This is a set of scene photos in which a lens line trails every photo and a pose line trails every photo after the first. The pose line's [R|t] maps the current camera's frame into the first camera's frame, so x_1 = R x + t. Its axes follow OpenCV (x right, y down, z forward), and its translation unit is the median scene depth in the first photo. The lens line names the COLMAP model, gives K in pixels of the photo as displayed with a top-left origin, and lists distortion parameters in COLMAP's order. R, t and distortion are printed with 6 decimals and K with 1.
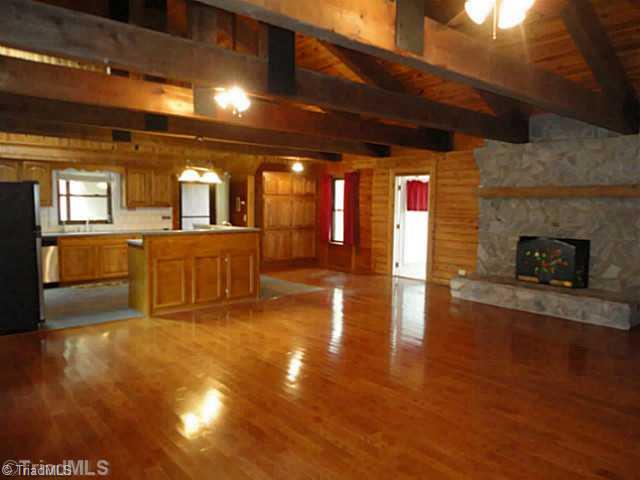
lens RADIAL K [[485.4, 0, 320.5], [0, 485.4, 237.4], [0, 0, 1]] dist [-0.006854, 0.006807]
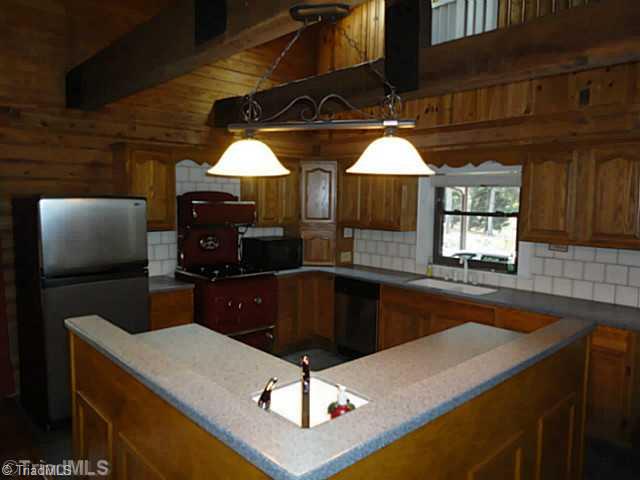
lens RADIAL K [[485.4, 0, 320.2], [0, 485.4, 240.1], [0, 0, 1]] dist [-0.006854, 0.006807]
pose [[0.021410, 0.073565, -0.997061, 0.034352], [-0.092858, 0.993125, 0.071281, -0.079953], [0.995449, 0.091059, 0.028094, 0.823992]]
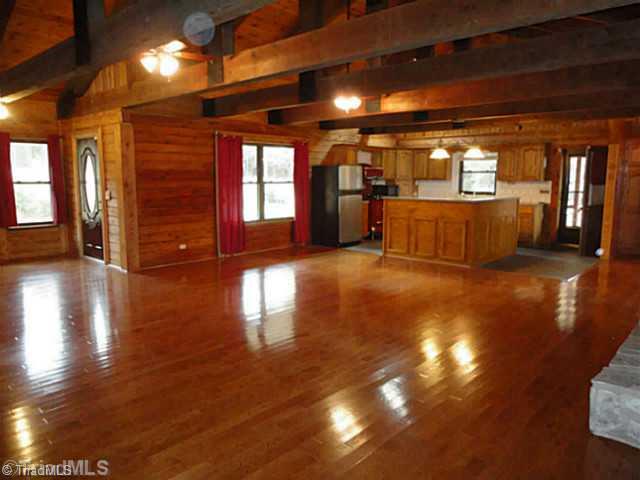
lens RADIAL K [[485.4, 0, 319.0], [0, 485.4, 240.7], [0, 0, 1]] dist [-0.006854, 0.006807]
pose [[0.106232, 0.123676, -0.986620, 0.742127], [-0.073826, 0.990477, 0.116211, -0.024708], [0.991597, 0.060493, 0.114351, 0.456958]]
